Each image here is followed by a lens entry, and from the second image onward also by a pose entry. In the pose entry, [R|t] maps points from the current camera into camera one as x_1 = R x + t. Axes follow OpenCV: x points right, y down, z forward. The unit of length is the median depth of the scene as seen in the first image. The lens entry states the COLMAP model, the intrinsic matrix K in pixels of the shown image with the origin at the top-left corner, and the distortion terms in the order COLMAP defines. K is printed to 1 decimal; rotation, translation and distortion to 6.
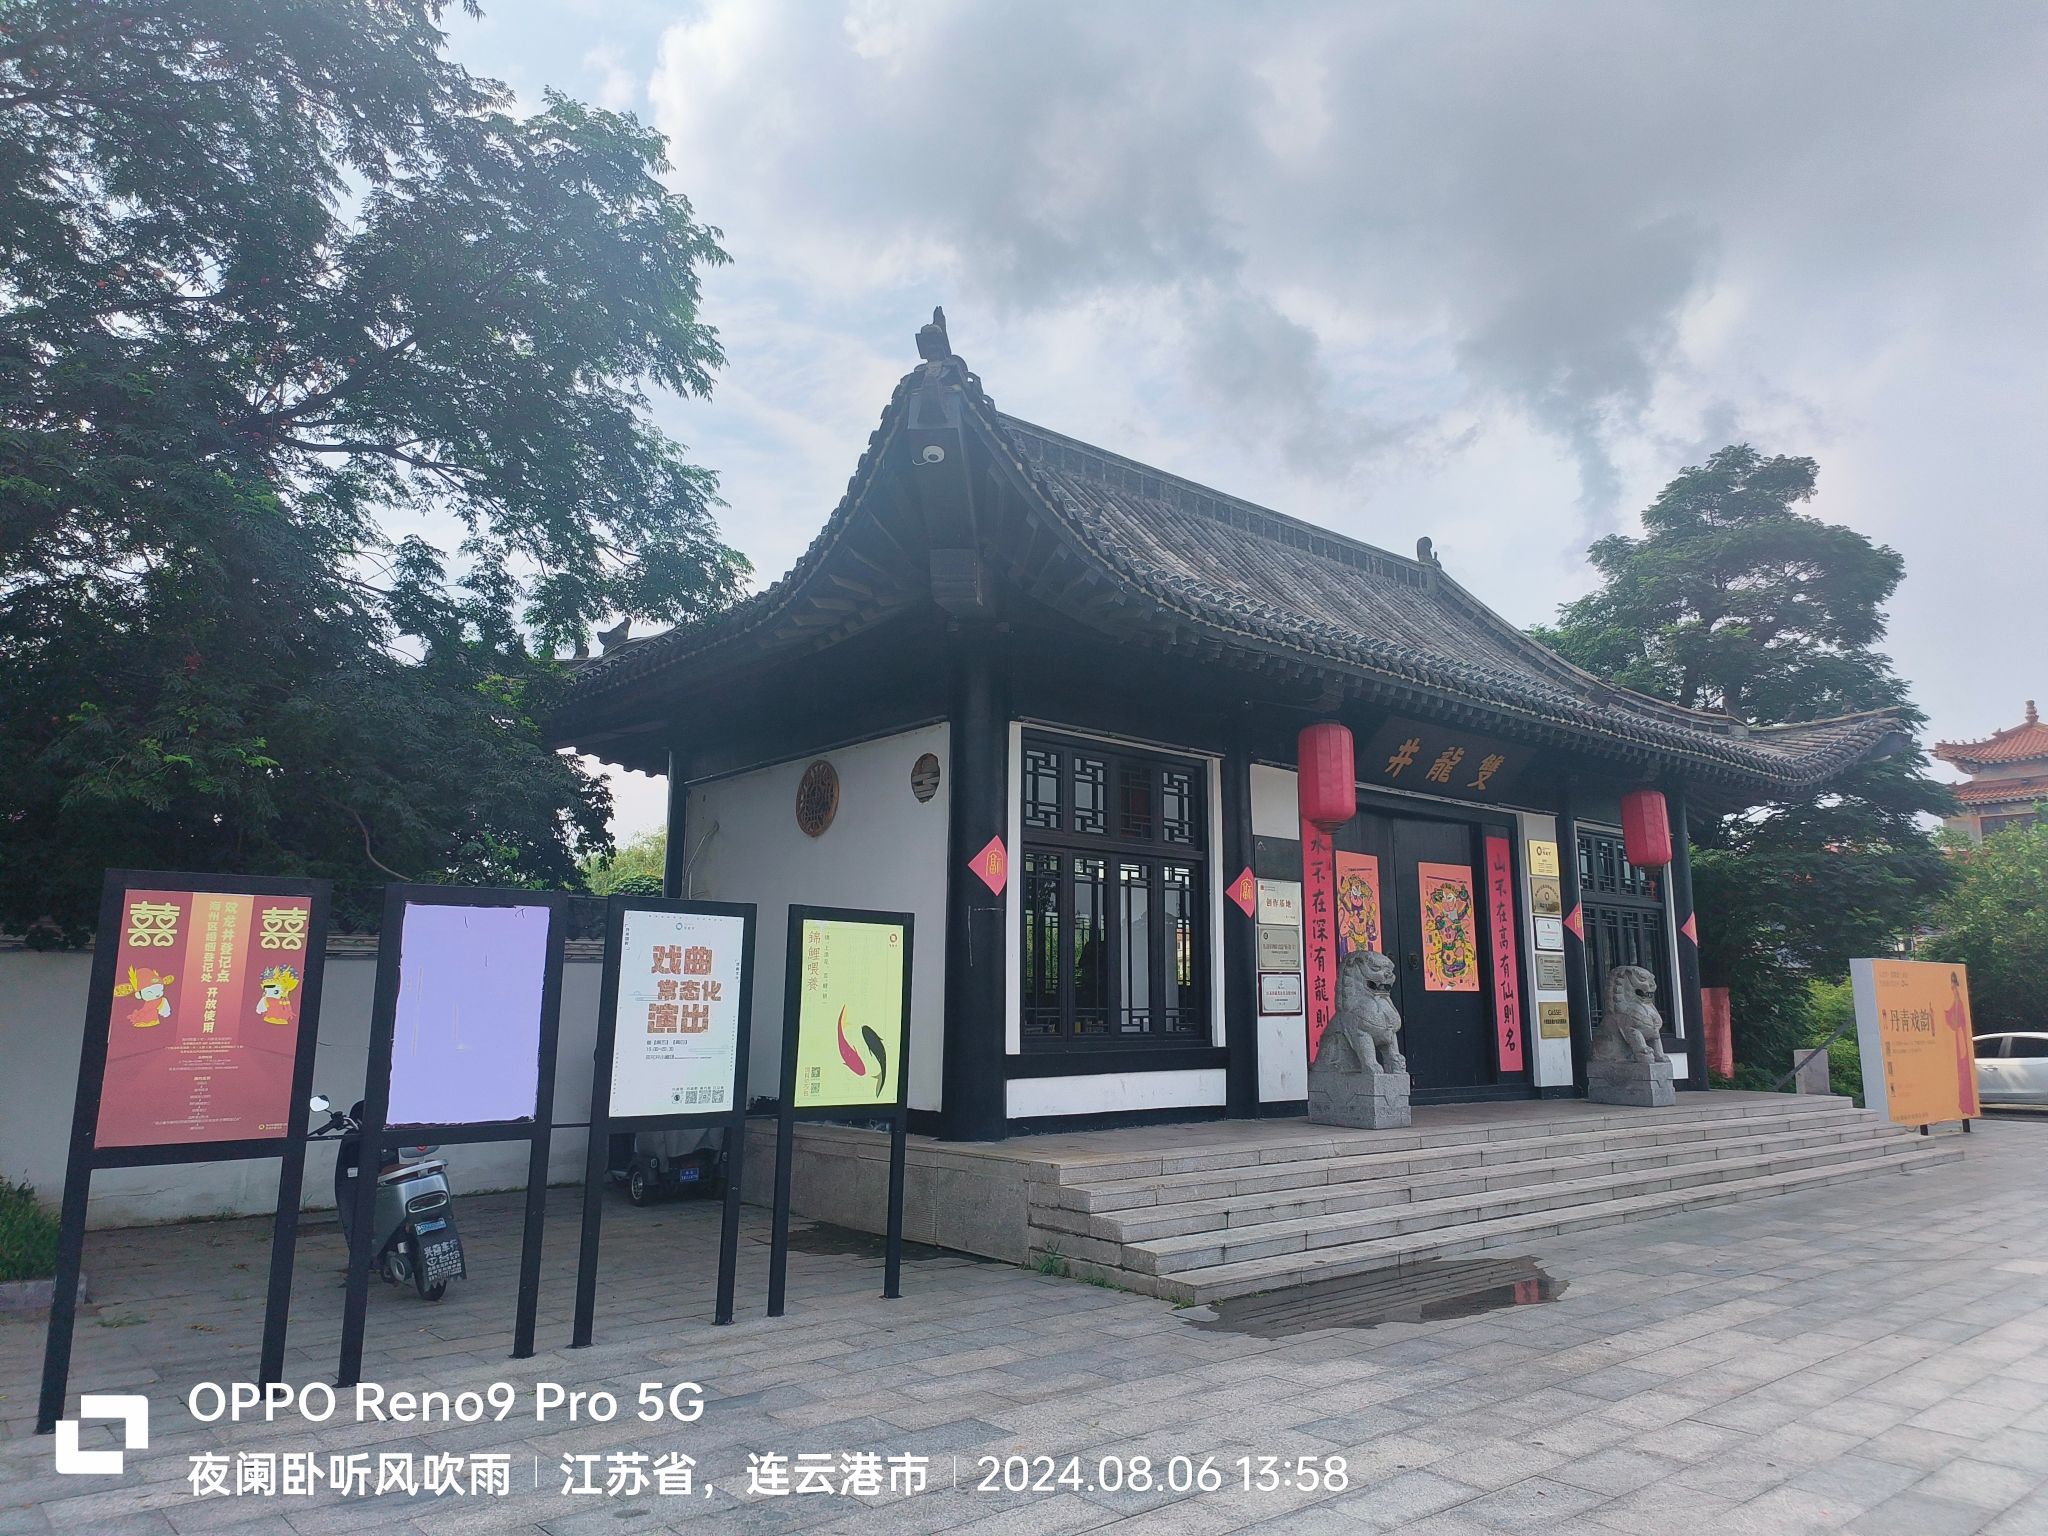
lens RADIAL K [[1363.9, 0, 1024.0], [0, 1363.9, 768.0], [0, 0, 1]] dist [0.046504, -0.000561]
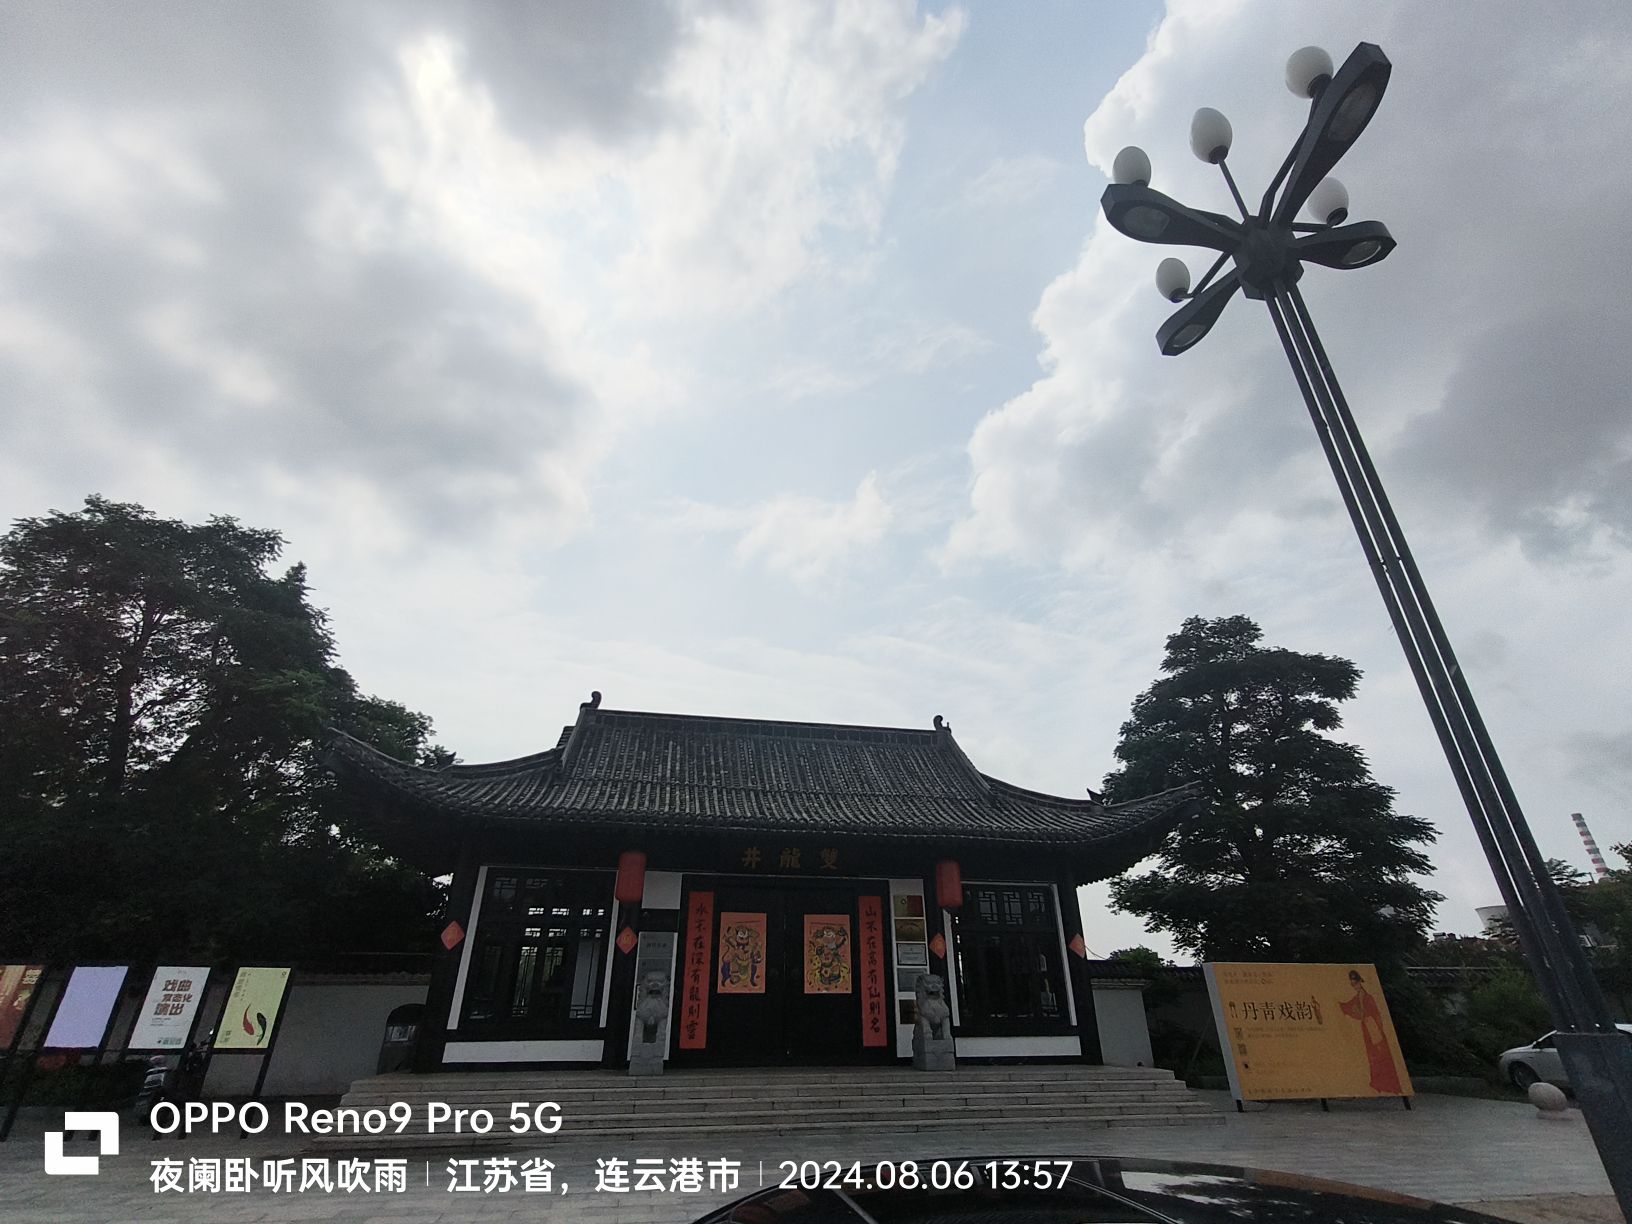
lens RADIAL K [[752.3, 0, 816.0], [0, 752.3, 612.0], [0, 0, 1]] dist [0.007282, -0.003904]
pose [[0.872870, -0.231727, -0.429419, 0.947685], [0.087102, 0.939902, -0.330148, 0.026383], [0.480116, 0.250773, 0.840596, 0.085558]]
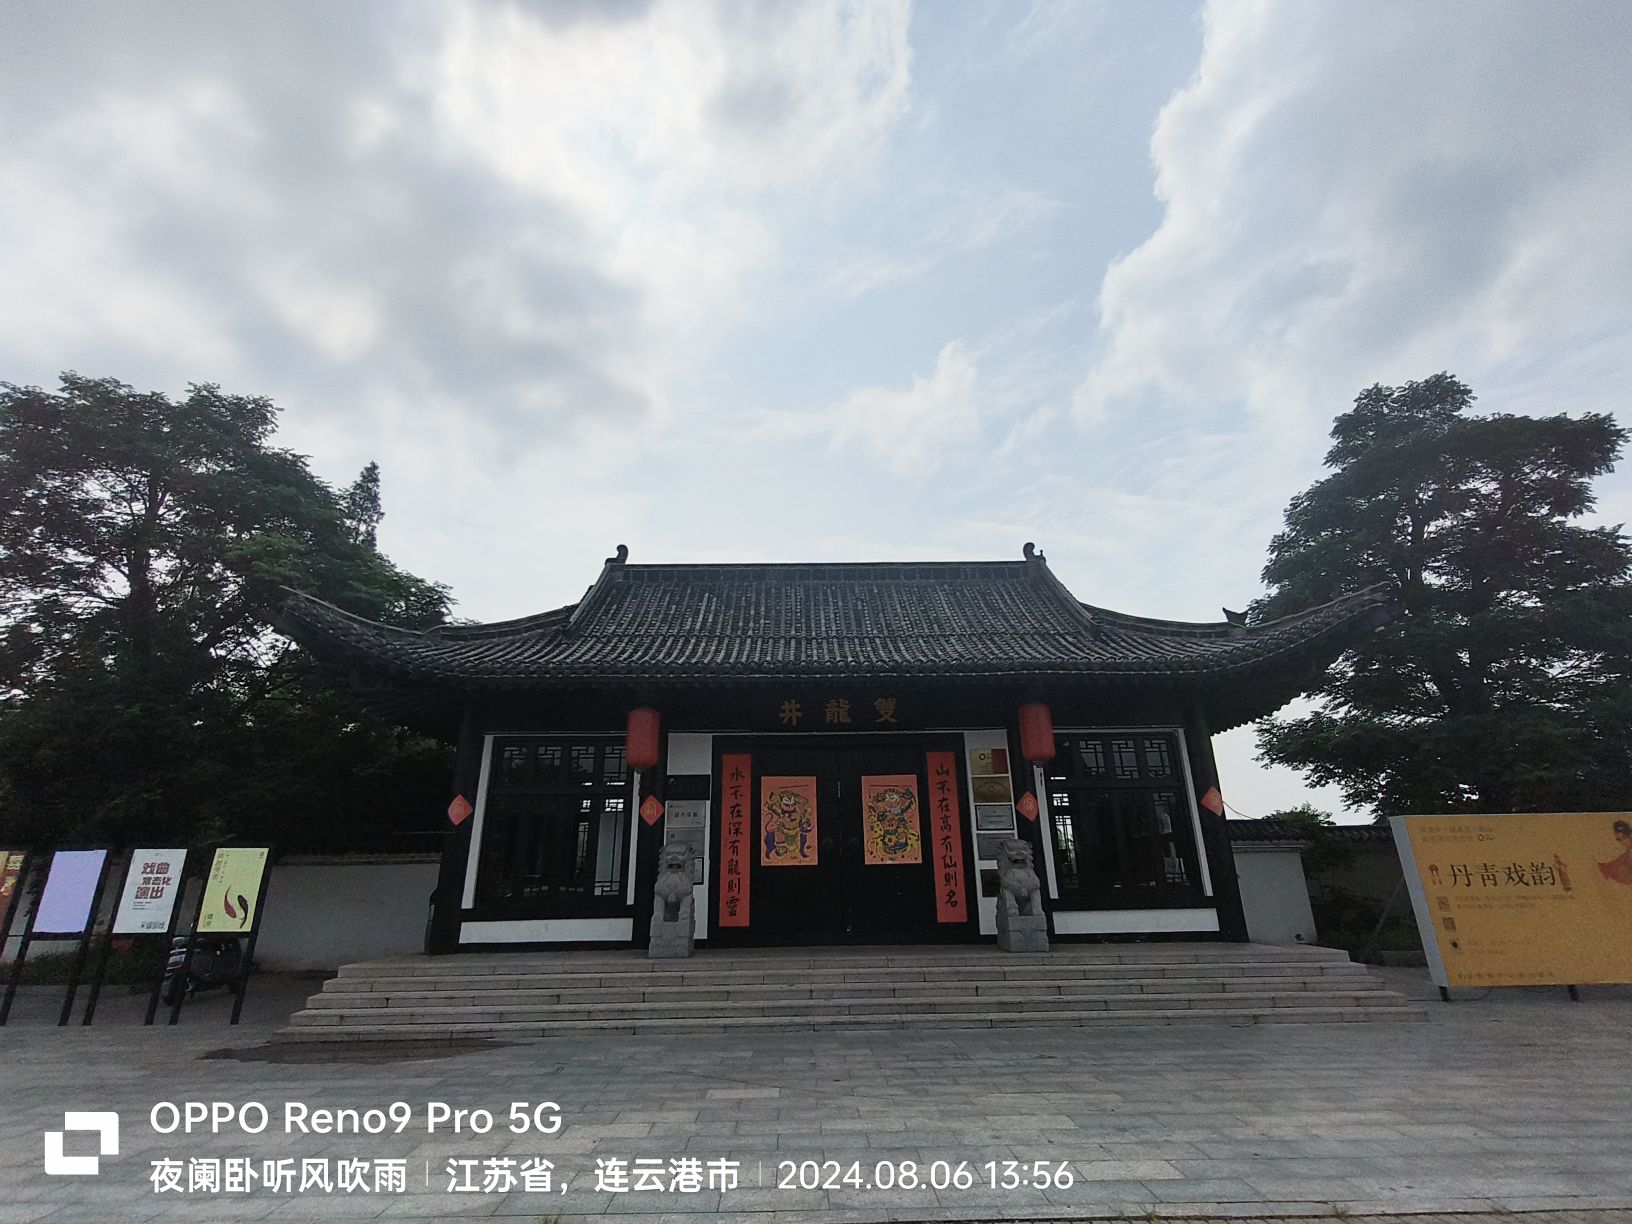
lens RADIAL K [[754.8, 0, 816.0], [0, 754.8, 612.0], [0, 0, 1]] dist [0.001175, -0.000330]
pose [[0.771531, -0.227038, -0.594300, 0.906645], [0.125484, 0.970110, -0.207702, 0.069183], [0.623693, 0.085674, 0.776960, 0.356216]]
